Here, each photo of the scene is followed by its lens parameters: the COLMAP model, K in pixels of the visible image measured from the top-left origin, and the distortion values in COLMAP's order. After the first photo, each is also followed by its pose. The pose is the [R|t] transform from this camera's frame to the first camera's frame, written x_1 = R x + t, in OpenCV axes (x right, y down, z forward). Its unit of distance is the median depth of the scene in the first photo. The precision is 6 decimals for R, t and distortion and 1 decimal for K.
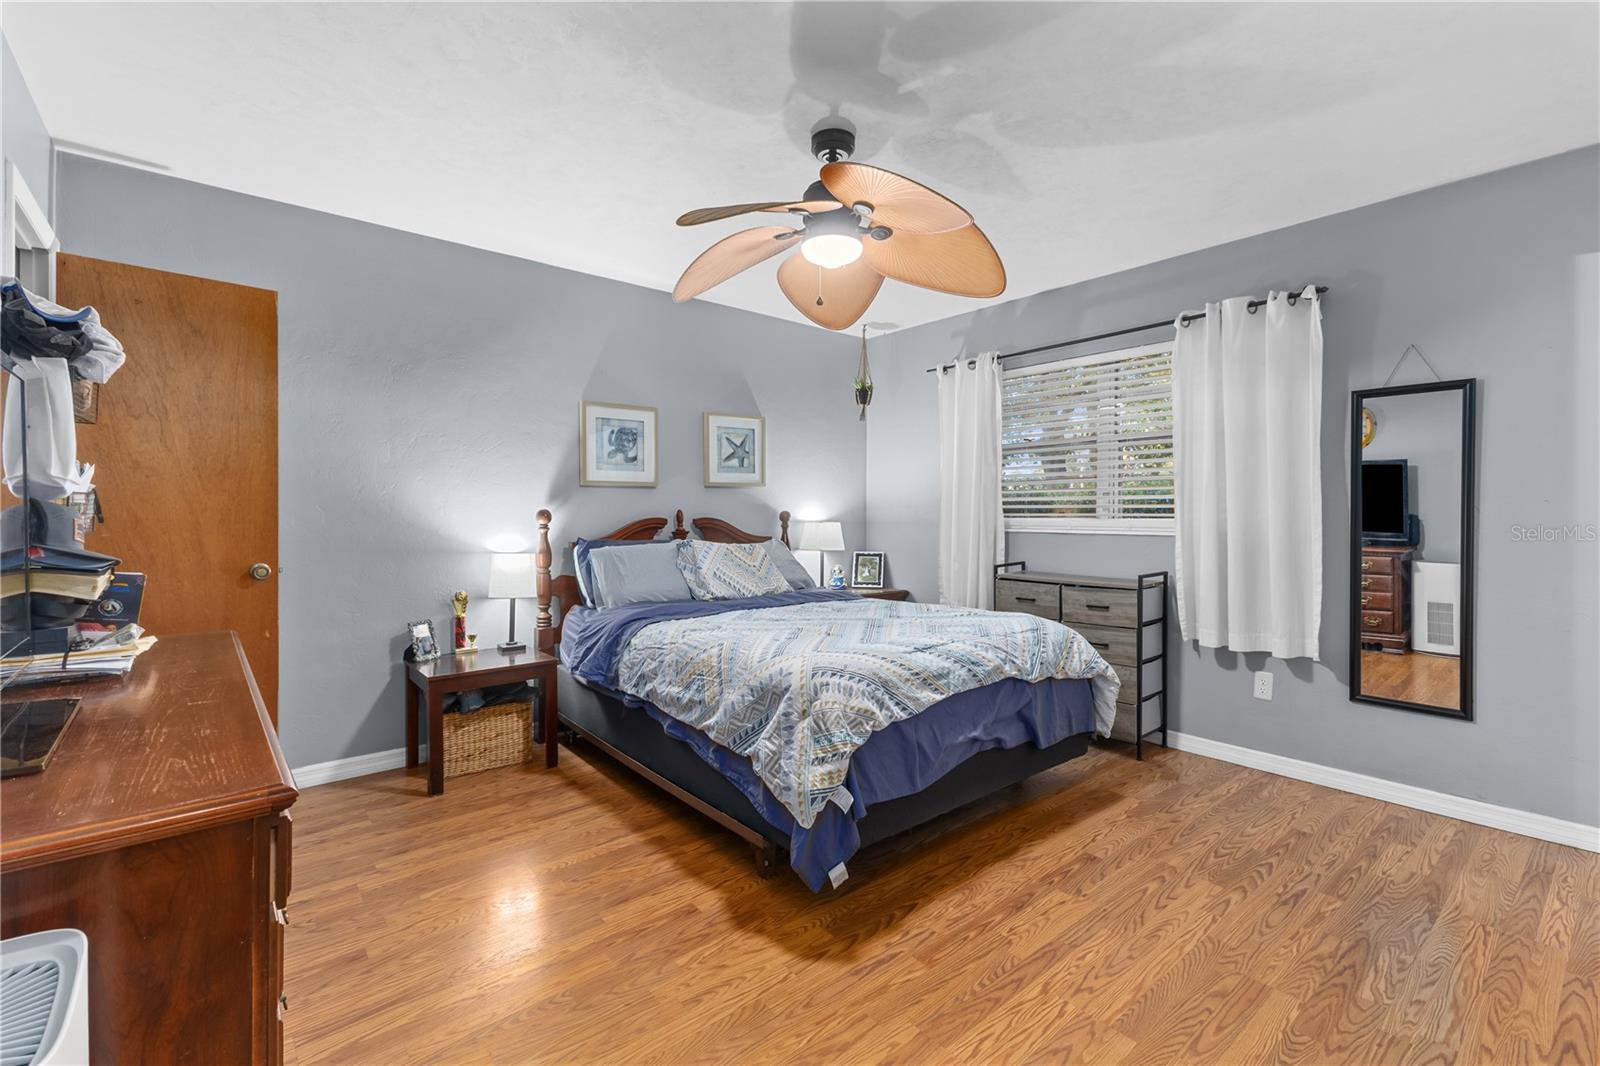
lens RADIAL K [[713.3, 0, 800.5], [0, 713.3, 521.8], [0, 0, 1]] dist [0.004716, 0.000314]
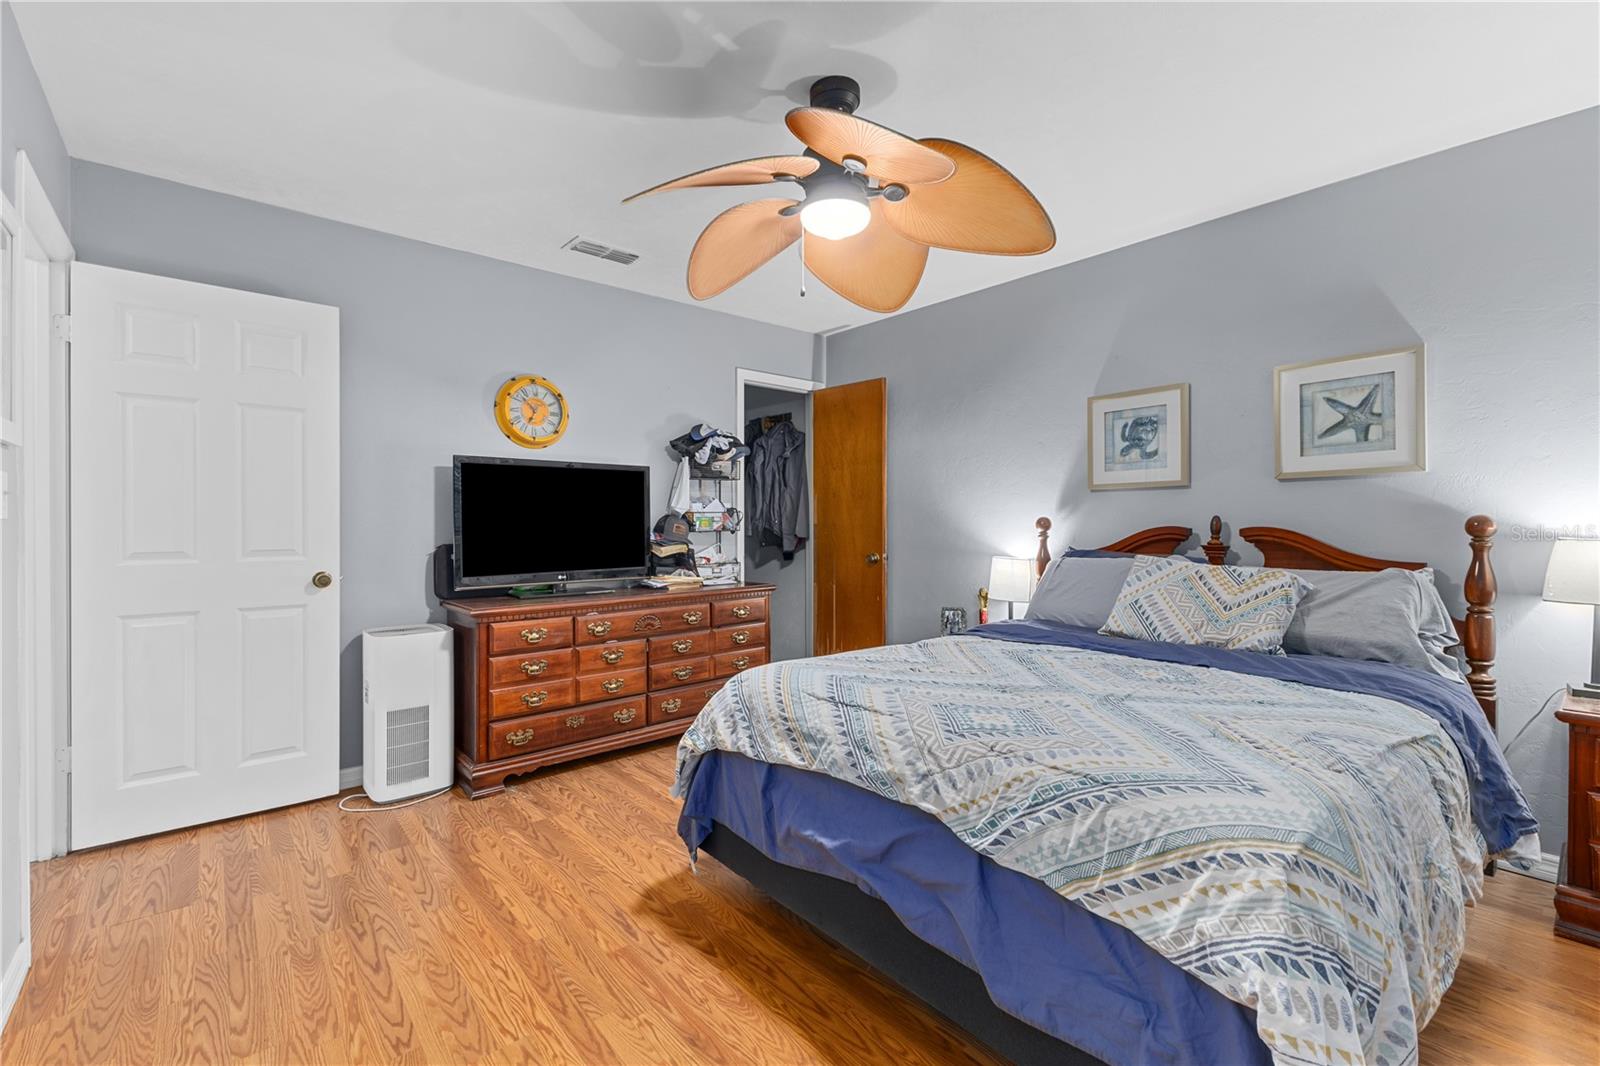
lens RADIAL K [[713.3, 0, 806.6], [0, 713.3, 530.2], [0, 0, 1]] dist [0.004716, 0.000314]
pose [[-0.014840, 0.009849, -0.999841, 0.636107], [-0.010636, 0.999893, 0.010008, -0.005900], [0.999833, 0.010783, -0.014734, 0.678834]]
